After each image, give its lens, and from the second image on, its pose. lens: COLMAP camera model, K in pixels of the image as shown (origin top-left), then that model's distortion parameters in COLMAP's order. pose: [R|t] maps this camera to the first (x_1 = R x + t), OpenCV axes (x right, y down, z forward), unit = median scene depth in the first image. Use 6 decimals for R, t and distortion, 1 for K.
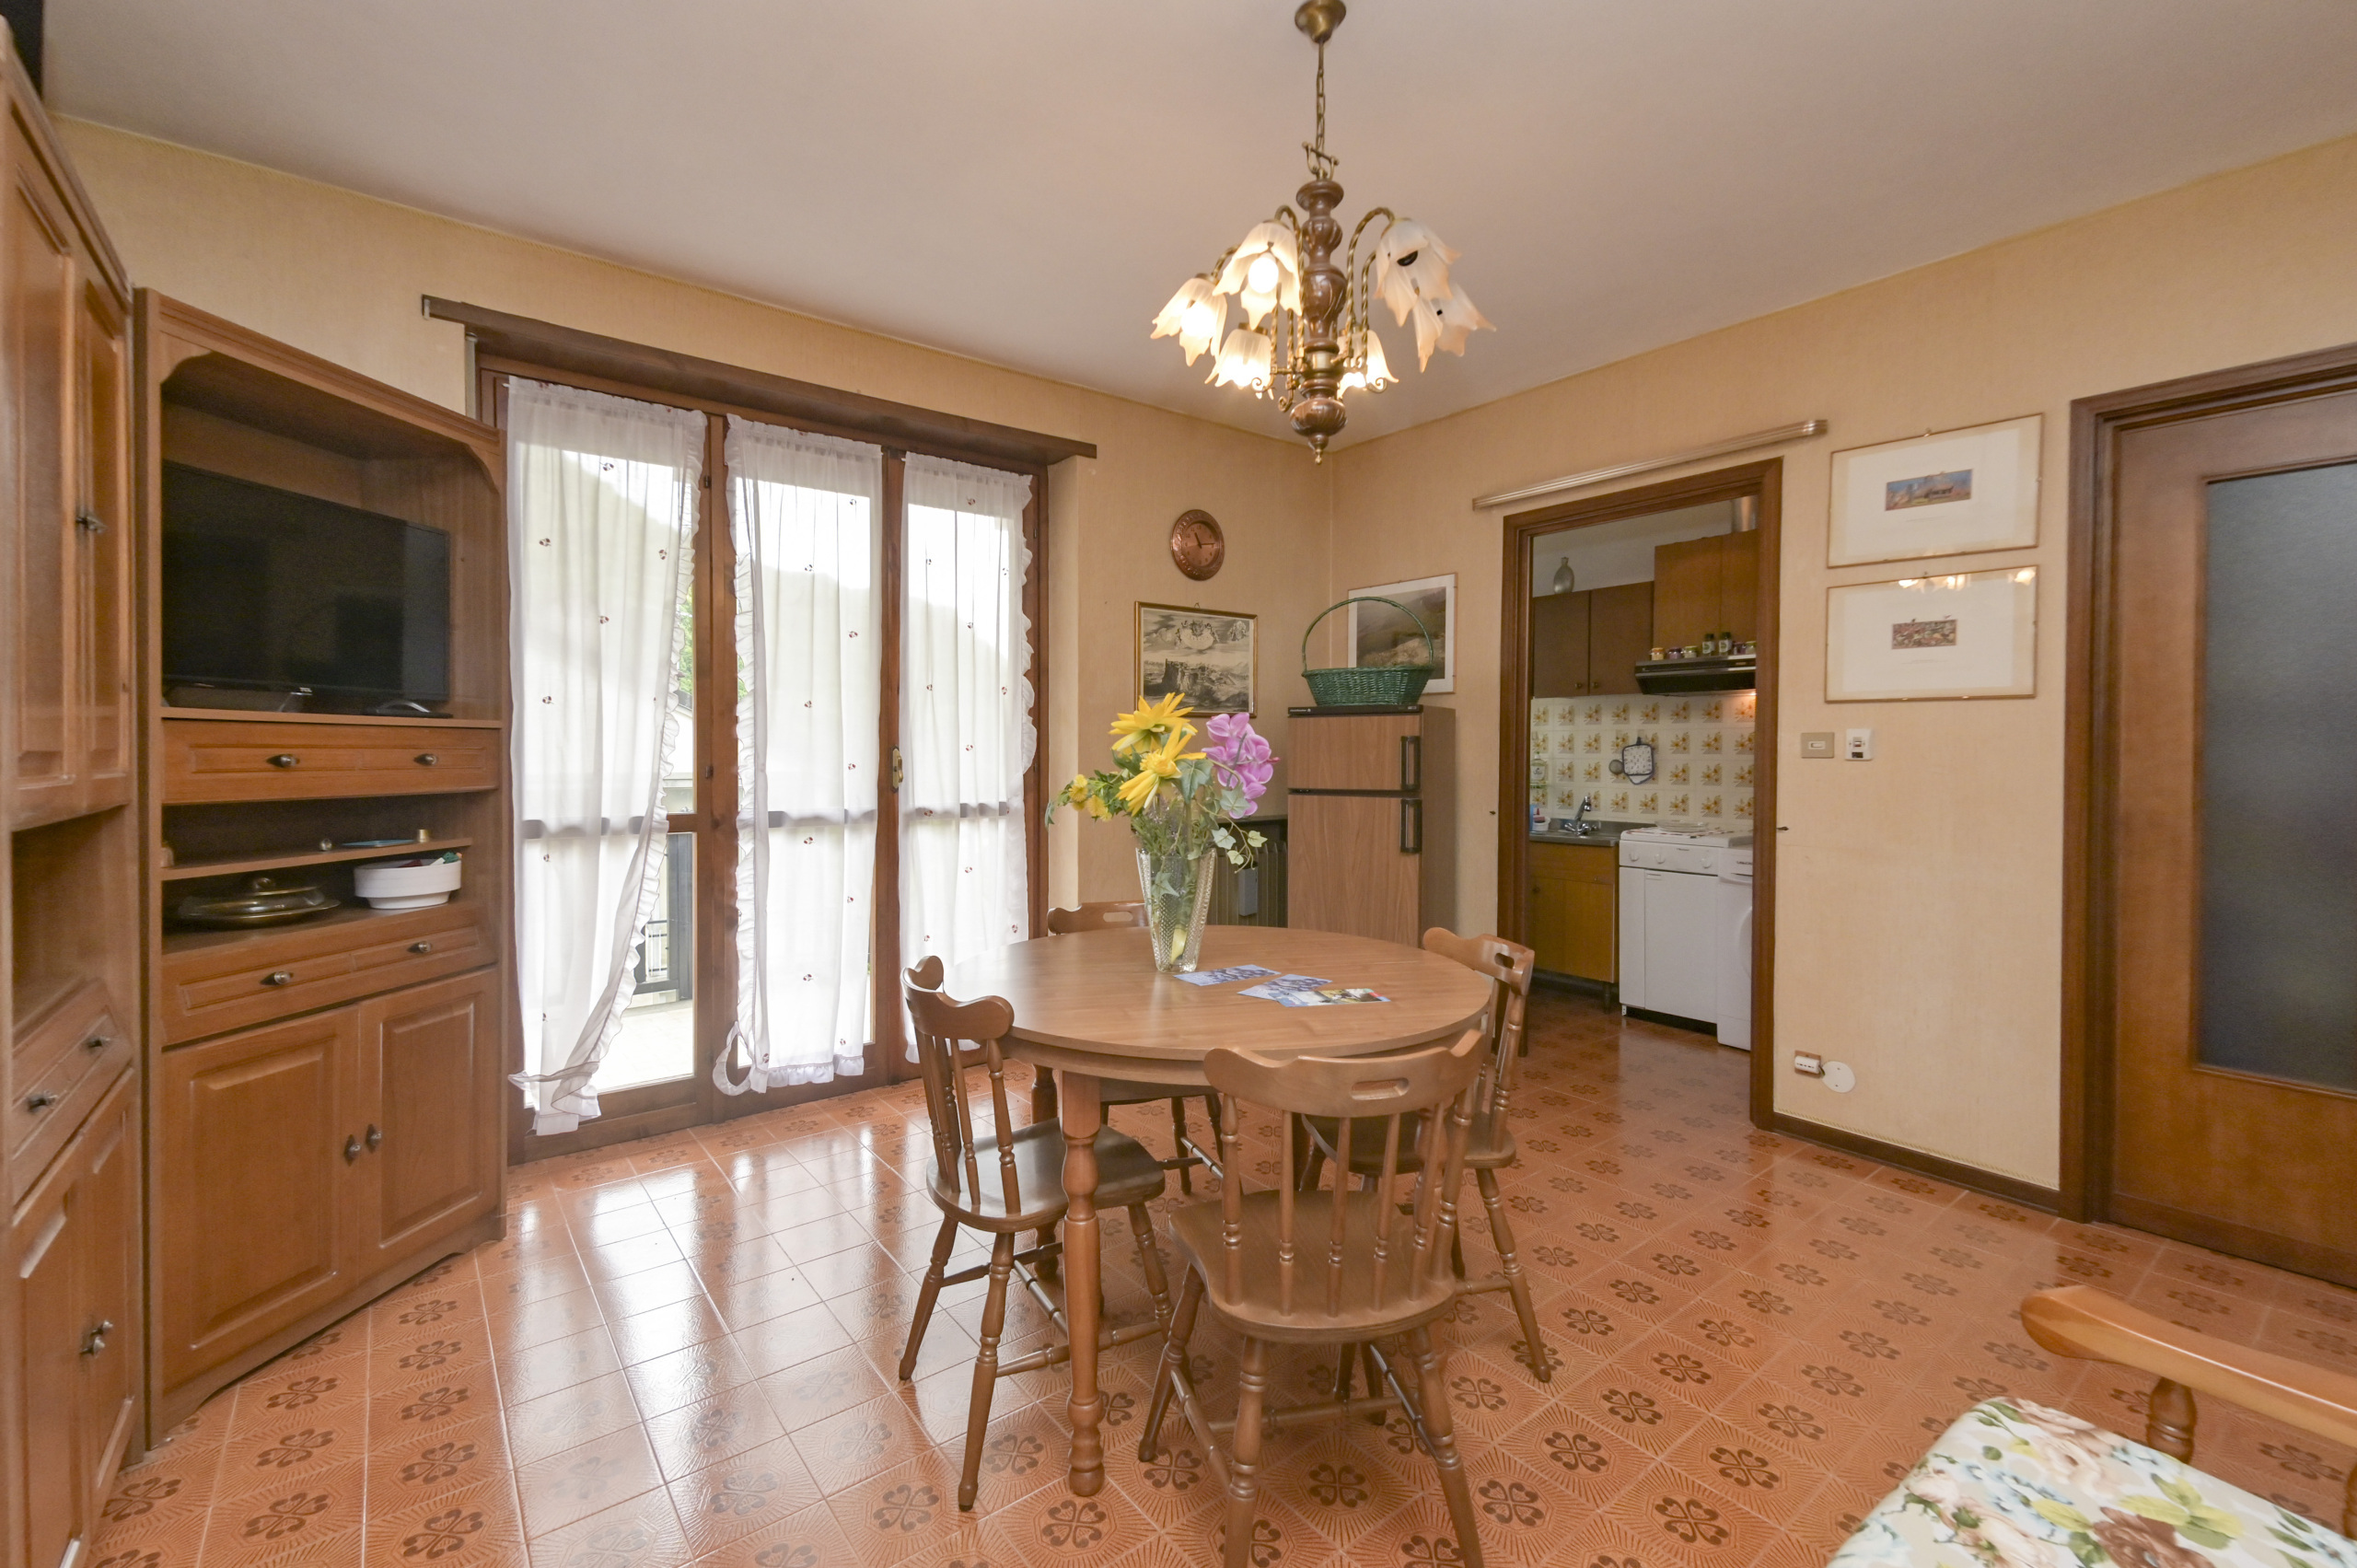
lens RADIAL K [[1003.6, 0, 1178.5], [0, 1003.6, 784.0], [0, 0, 1]] dist [0.000597, -0.000049]
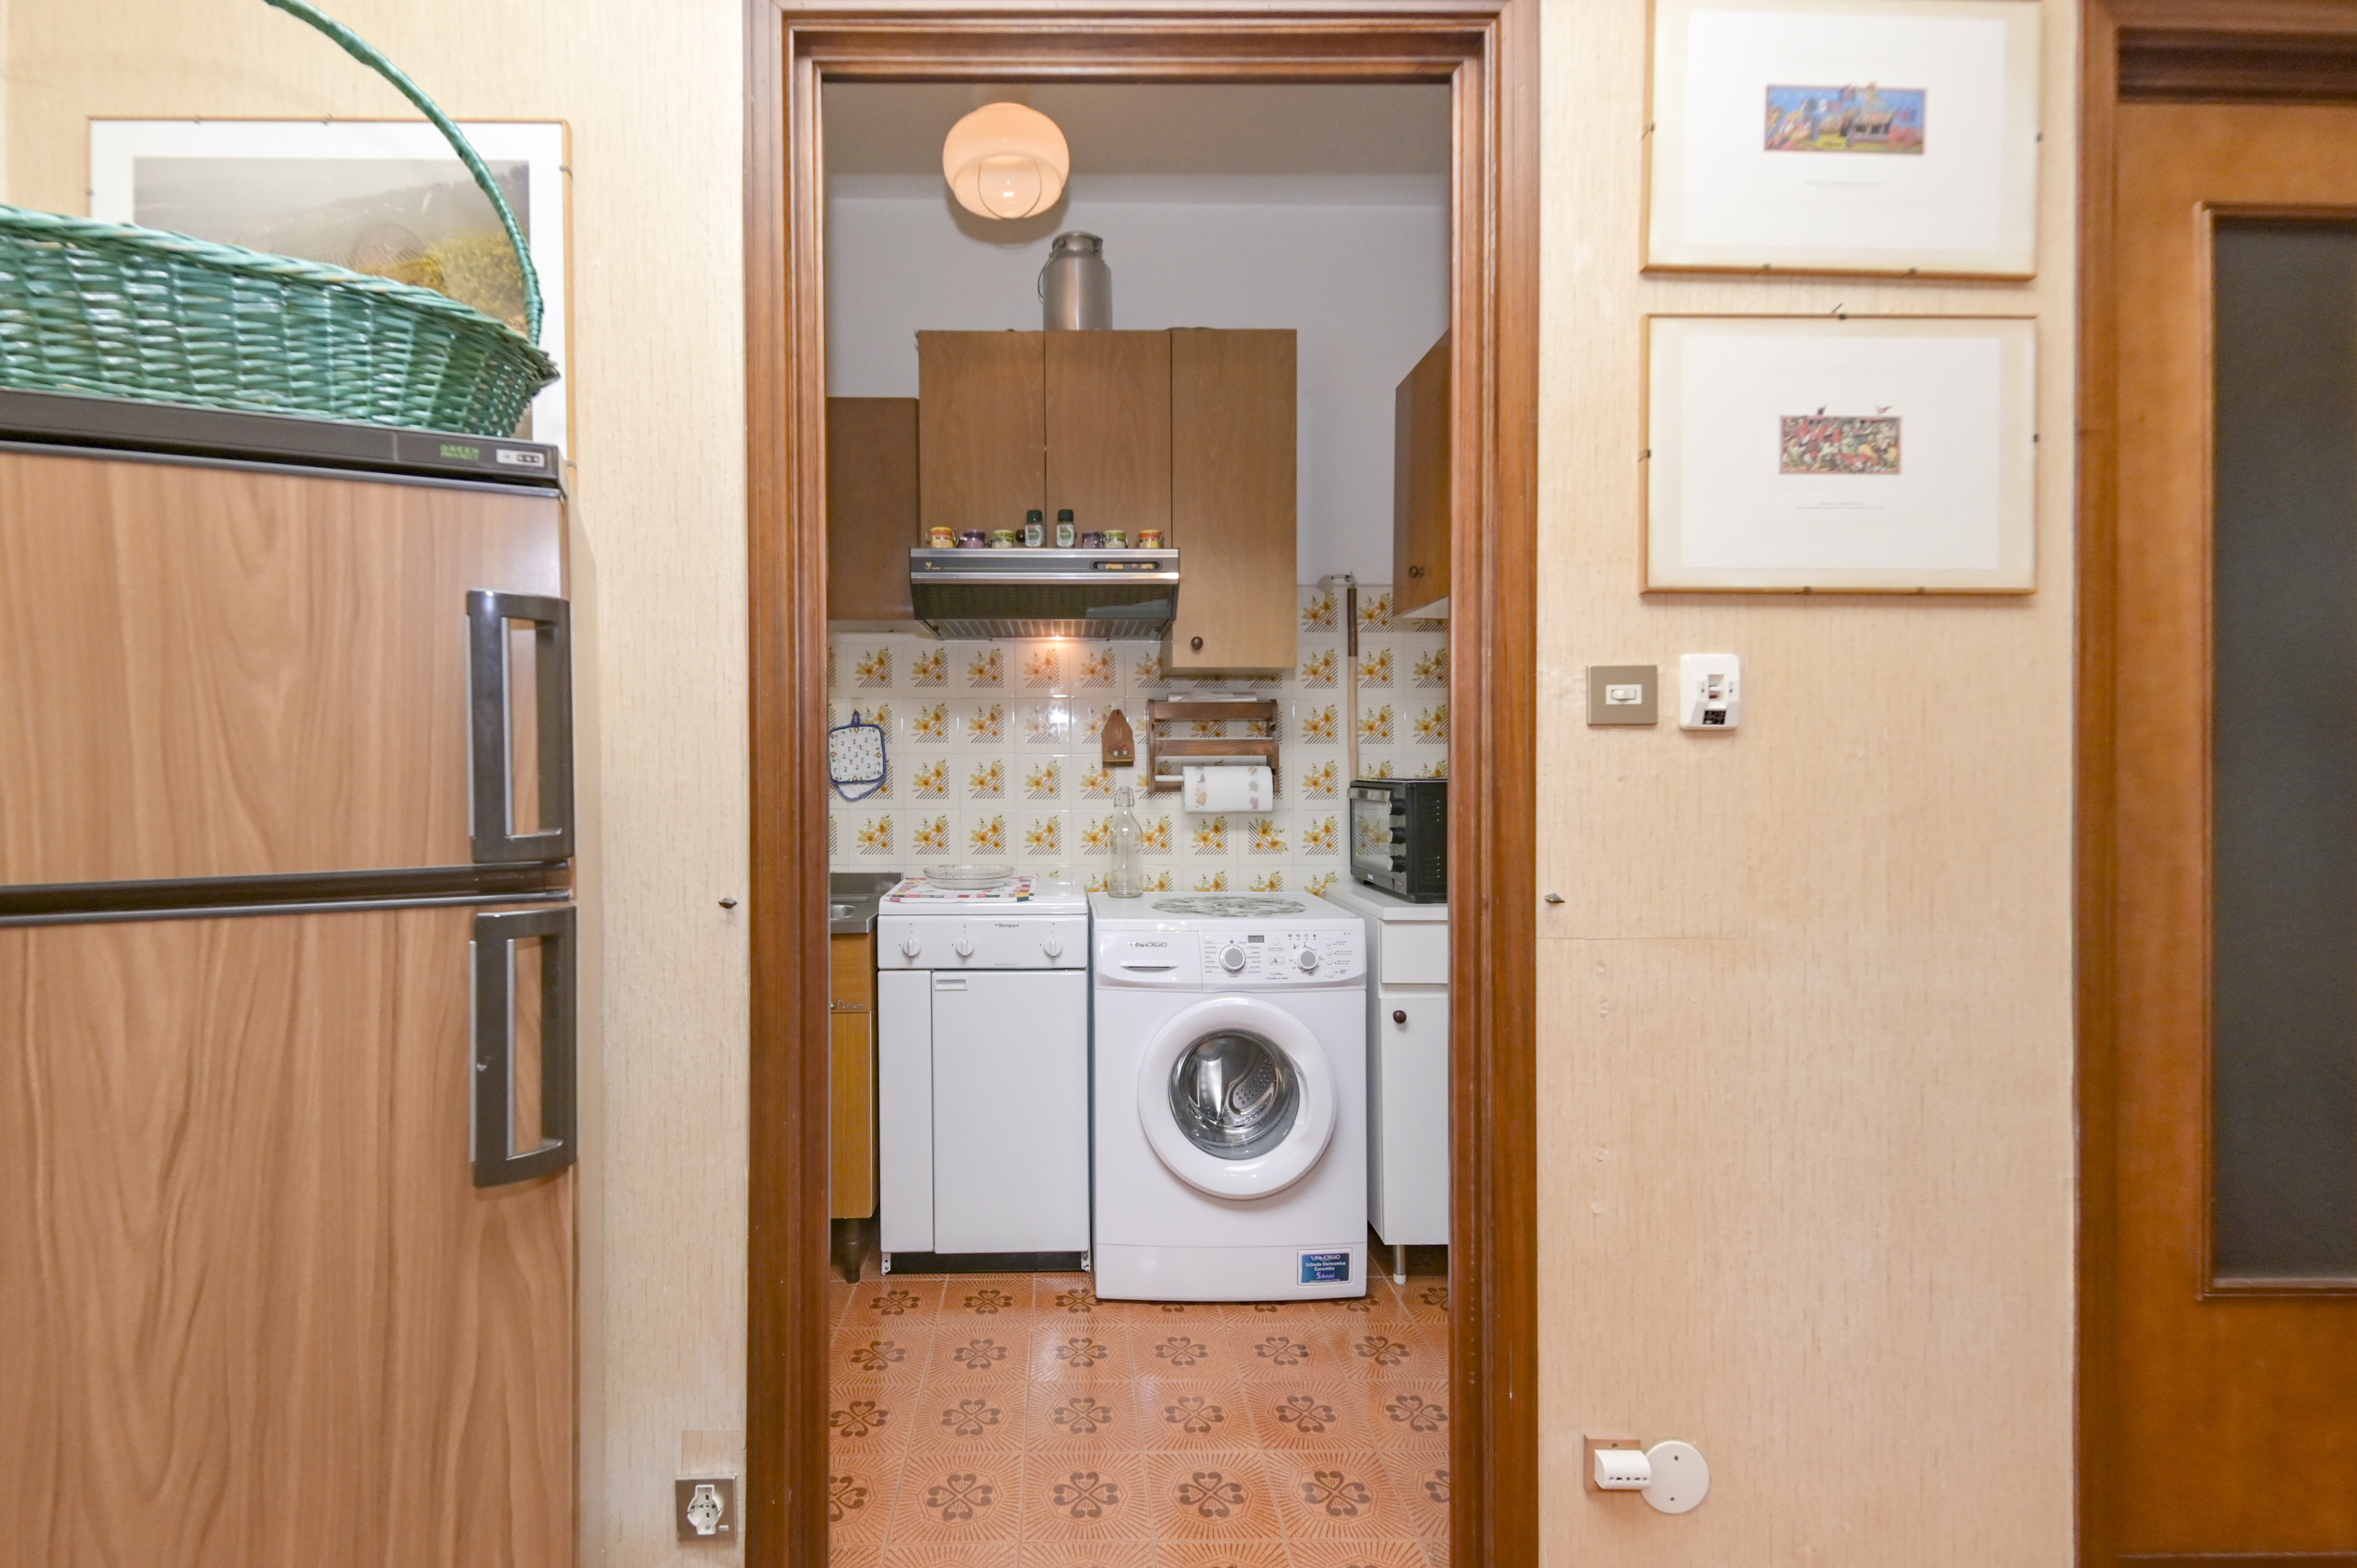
lens RADIAL K [[1035.2, 0, 1083.6], [0, 1035.2, 775.3], [0, 0, 1]] dist [0.011729, -0.000138]
pose [[0.610571, -0.011988, 0.791870, 0.155901], [0.029397, 0.999539, -0.007535, -0.008432], [-0.791415, 0.027879, 0.610643, 0.904255]]
